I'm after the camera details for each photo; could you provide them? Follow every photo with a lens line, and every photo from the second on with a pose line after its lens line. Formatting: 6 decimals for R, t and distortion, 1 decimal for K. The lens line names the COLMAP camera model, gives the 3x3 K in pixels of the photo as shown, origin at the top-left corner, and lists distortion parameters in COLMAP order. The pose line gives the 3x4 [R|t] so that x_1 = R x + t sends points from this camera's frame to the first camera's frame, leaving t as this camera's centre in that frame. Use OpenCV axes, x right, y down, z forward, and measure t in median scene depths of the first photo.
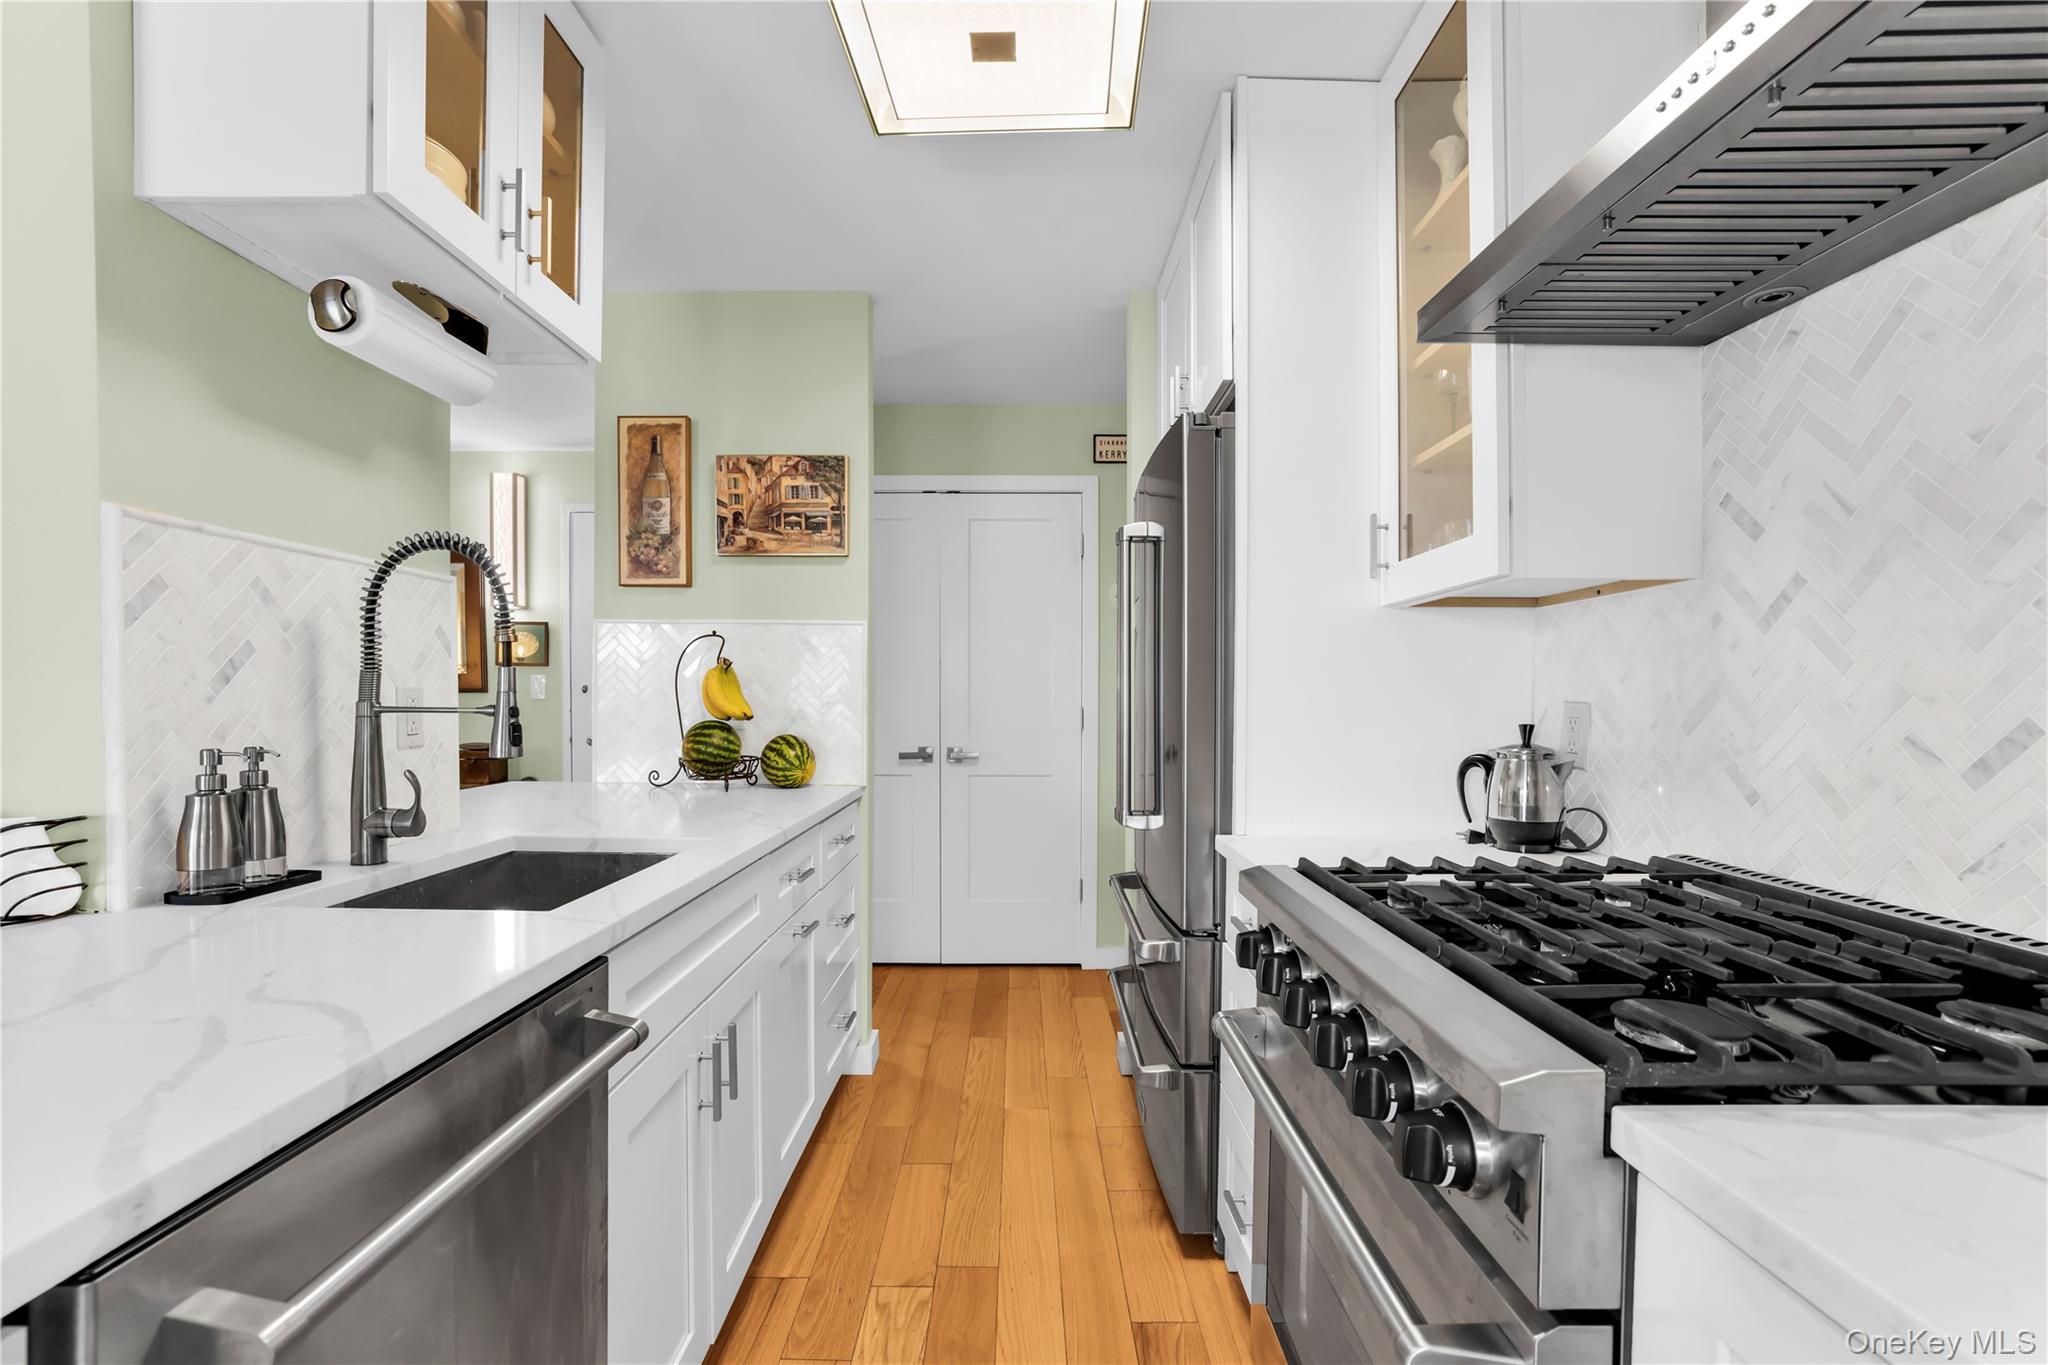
lens RADIAL K [[912.7, 0, 1019.6], [0, 912.7, 714.9], [0, 0, 1]] dist [-0.049491, 0.019757]
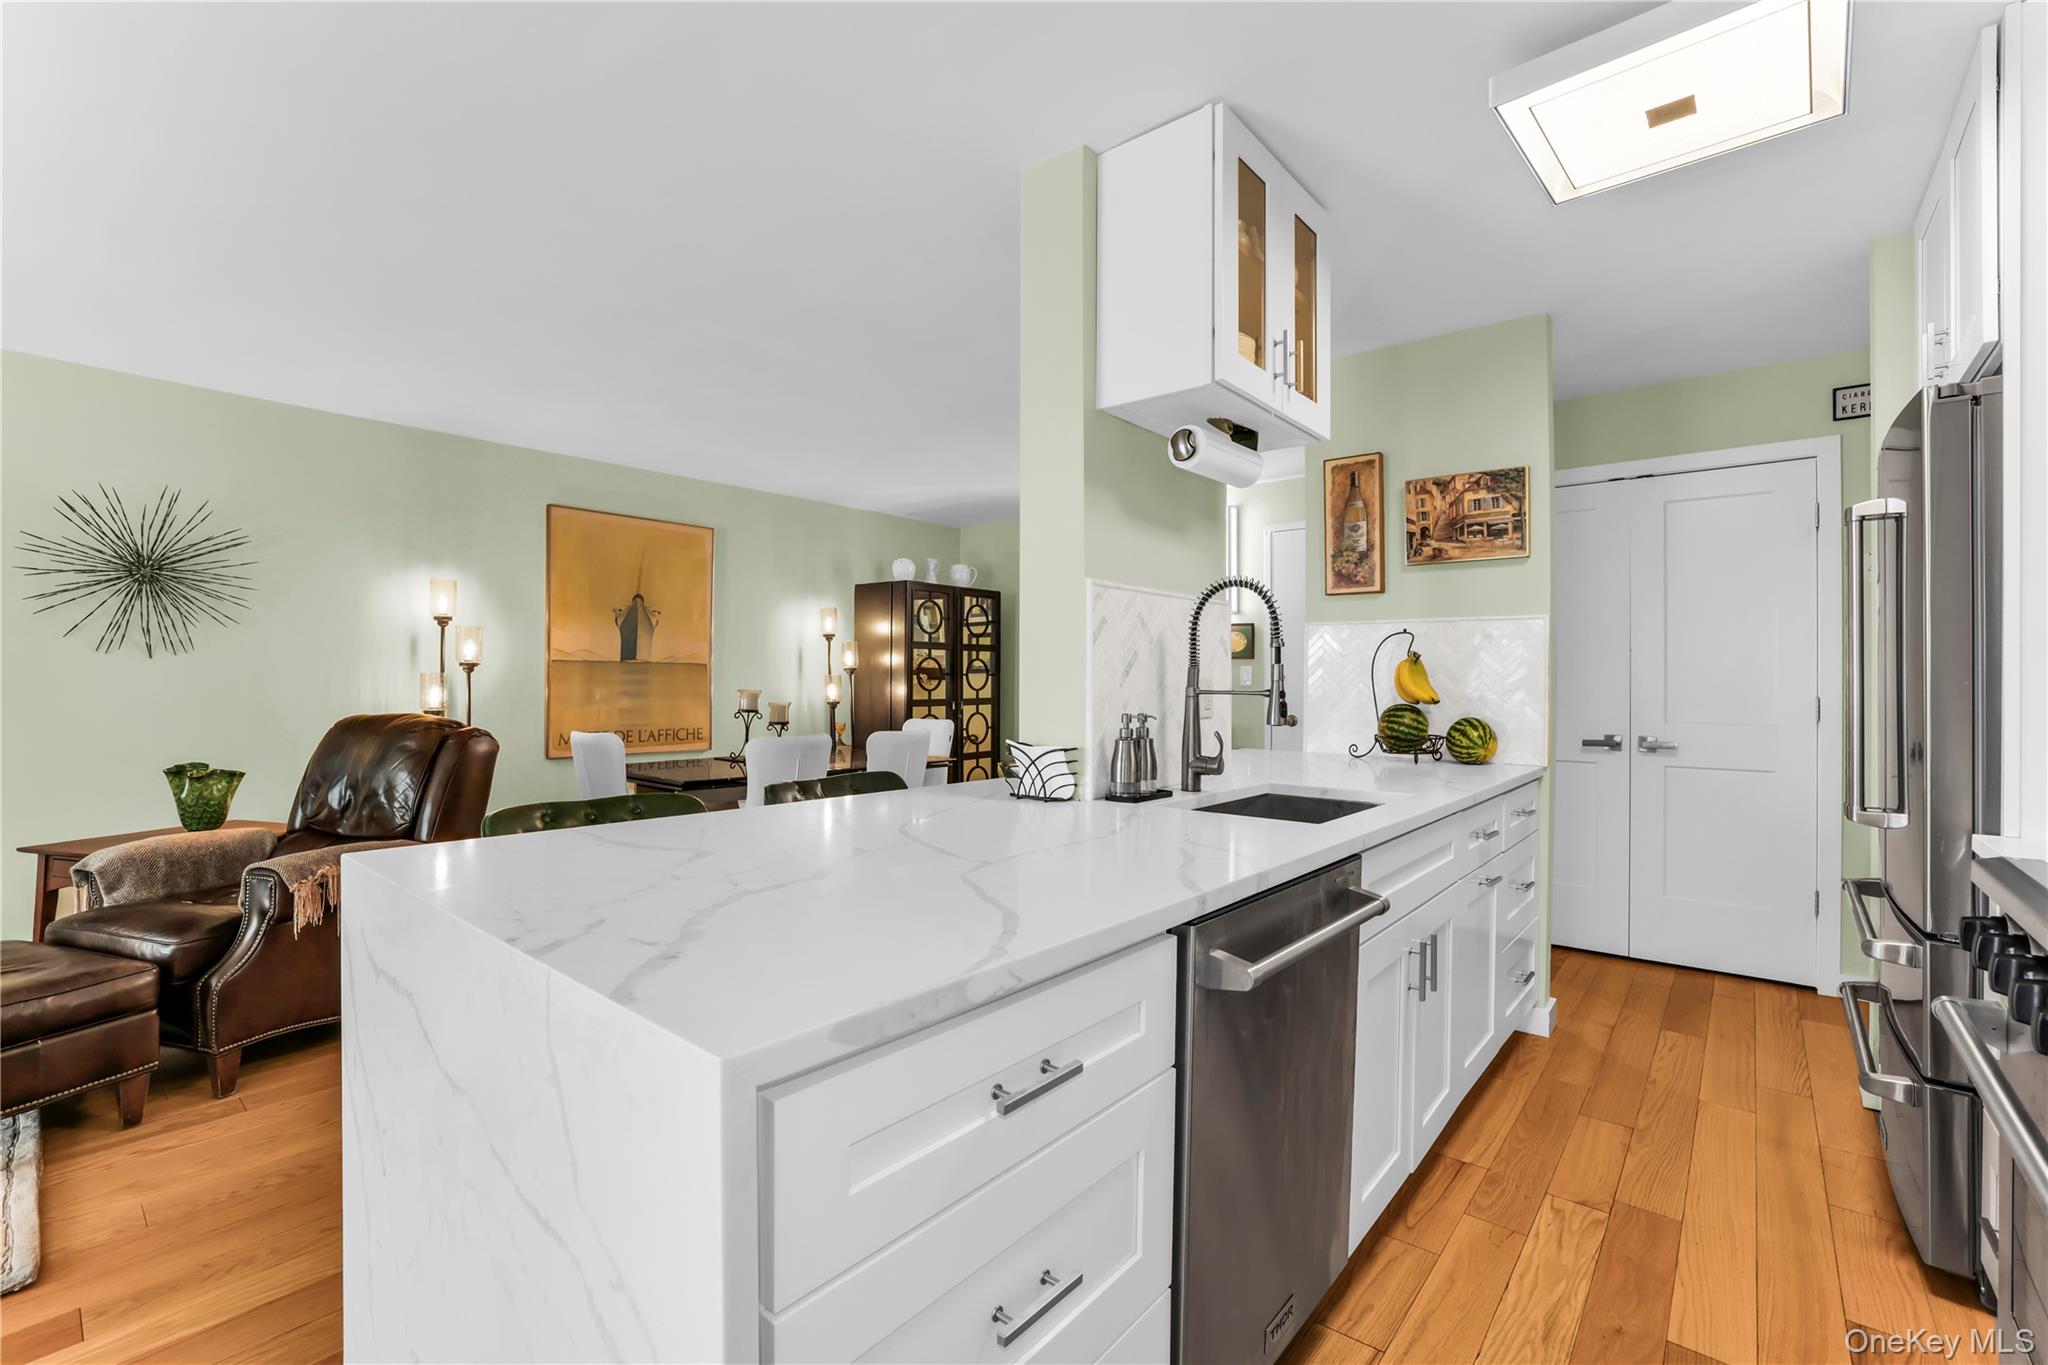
lens RADIAL K [[885.5, 0, 1029.3], [0, 885.5, 679.4], [0, 0, 1]] dist [-0.049661, 0.018296]
pose [[0.766272, -0.001589, -0.642514, 0.030377], [-0.014510, 0.999699, -0.019777, 0.004217], [0.642352, 0.024478, 0.766019, -0.229951]]
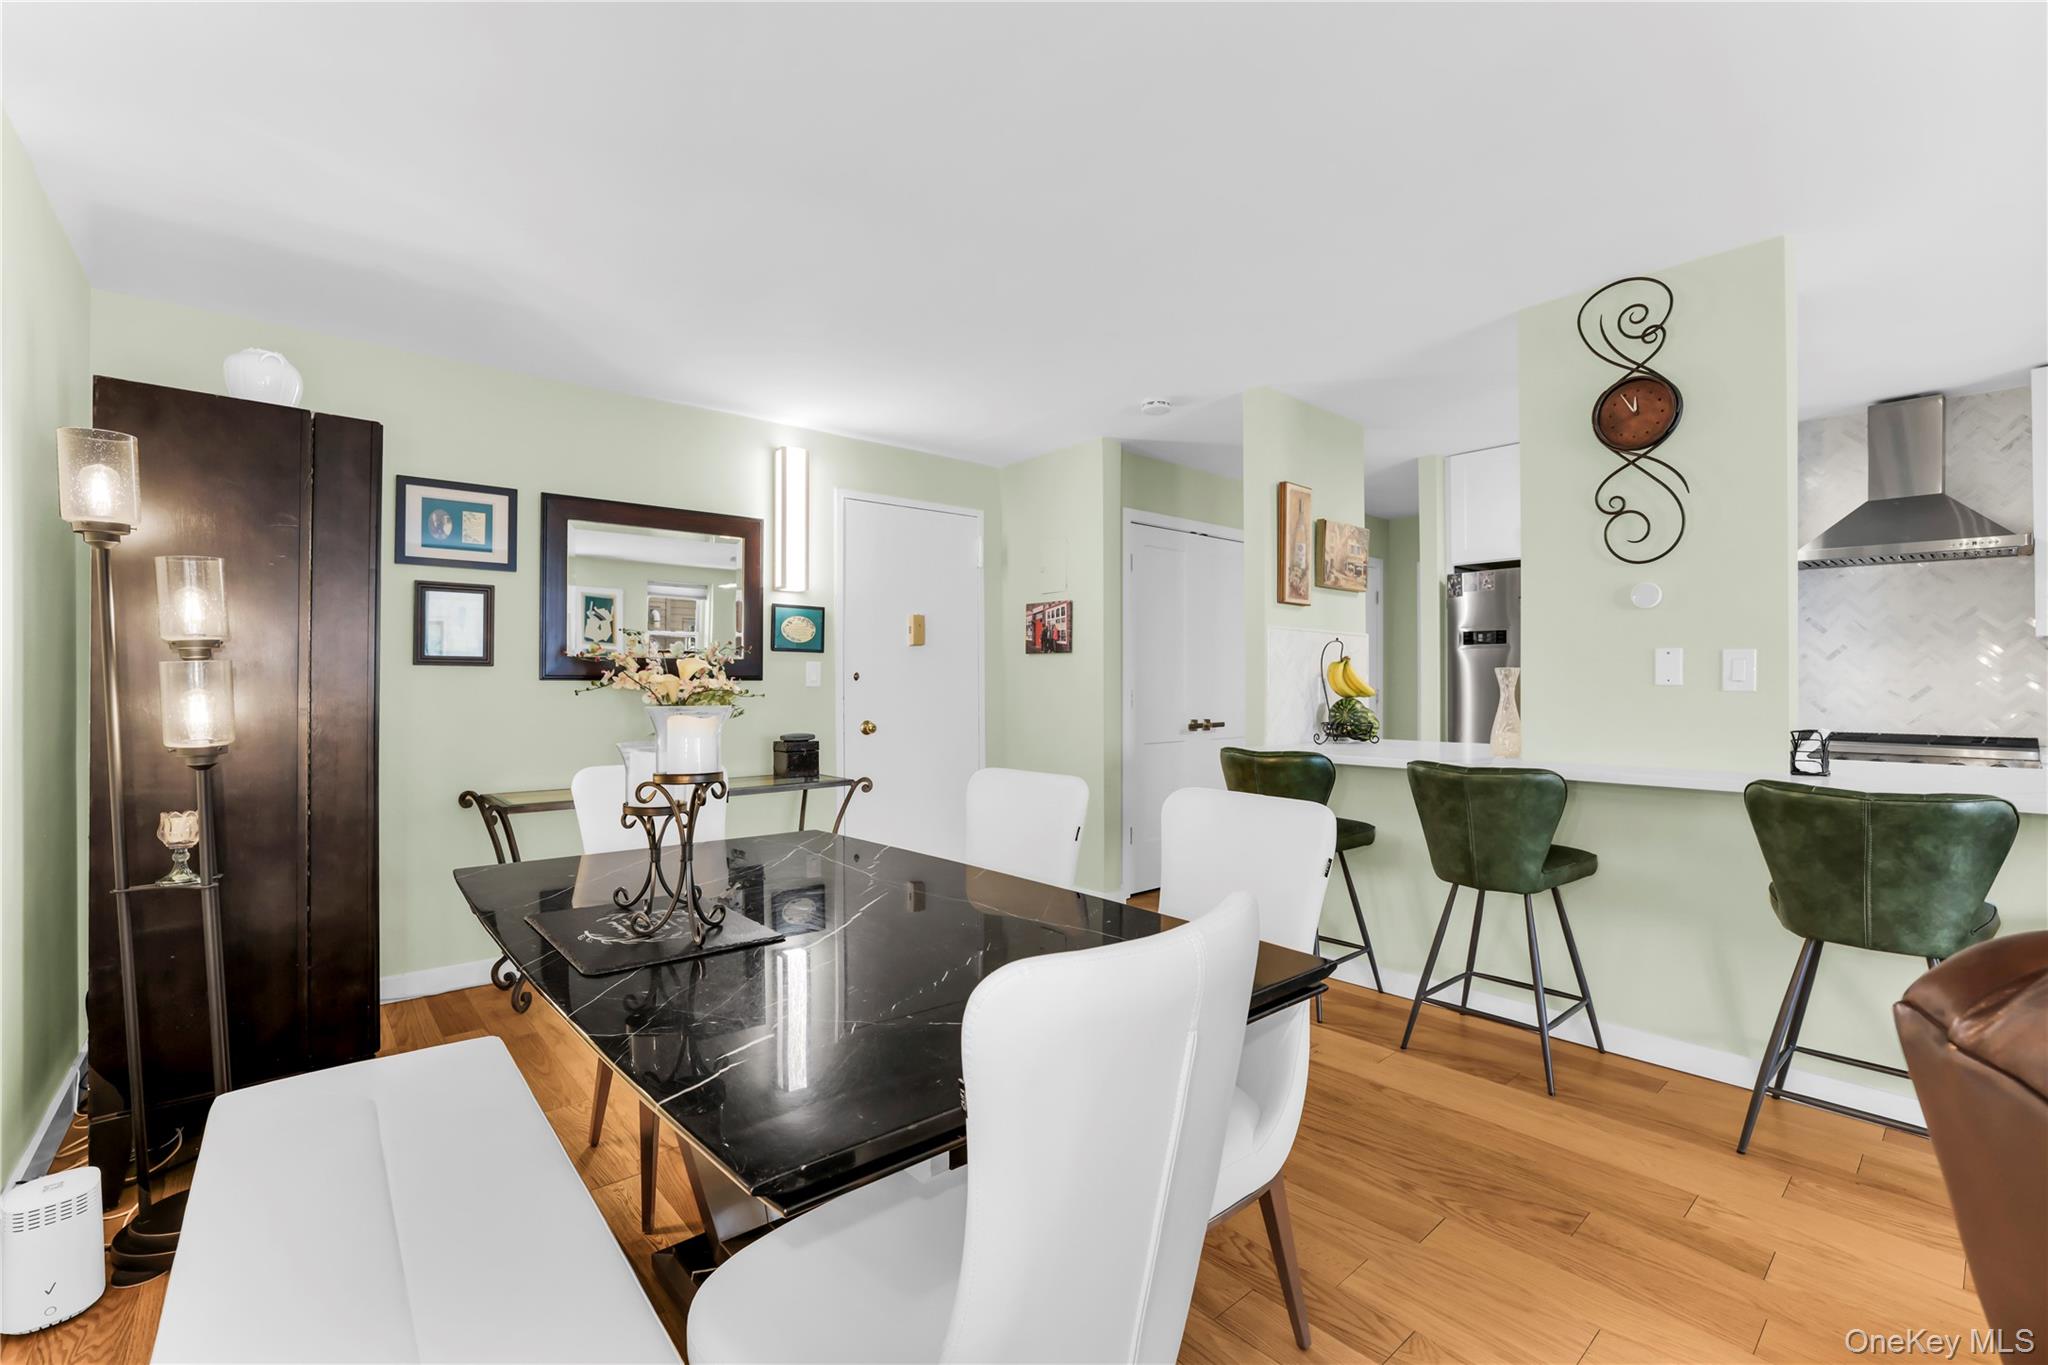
lens RADIAL K [[876.7, 0, 1012.9], [0, 876.7, 683.5], [0, 0, 1]] dist [-0.054539, 0.018801]
pose [[0.763886, -0.002634, 0.645346, -1.941467], [0.016109, 0.999758, -0.014987, -0.005409], [-0.645150, 0.021845, 0.763743, 0.293680]]
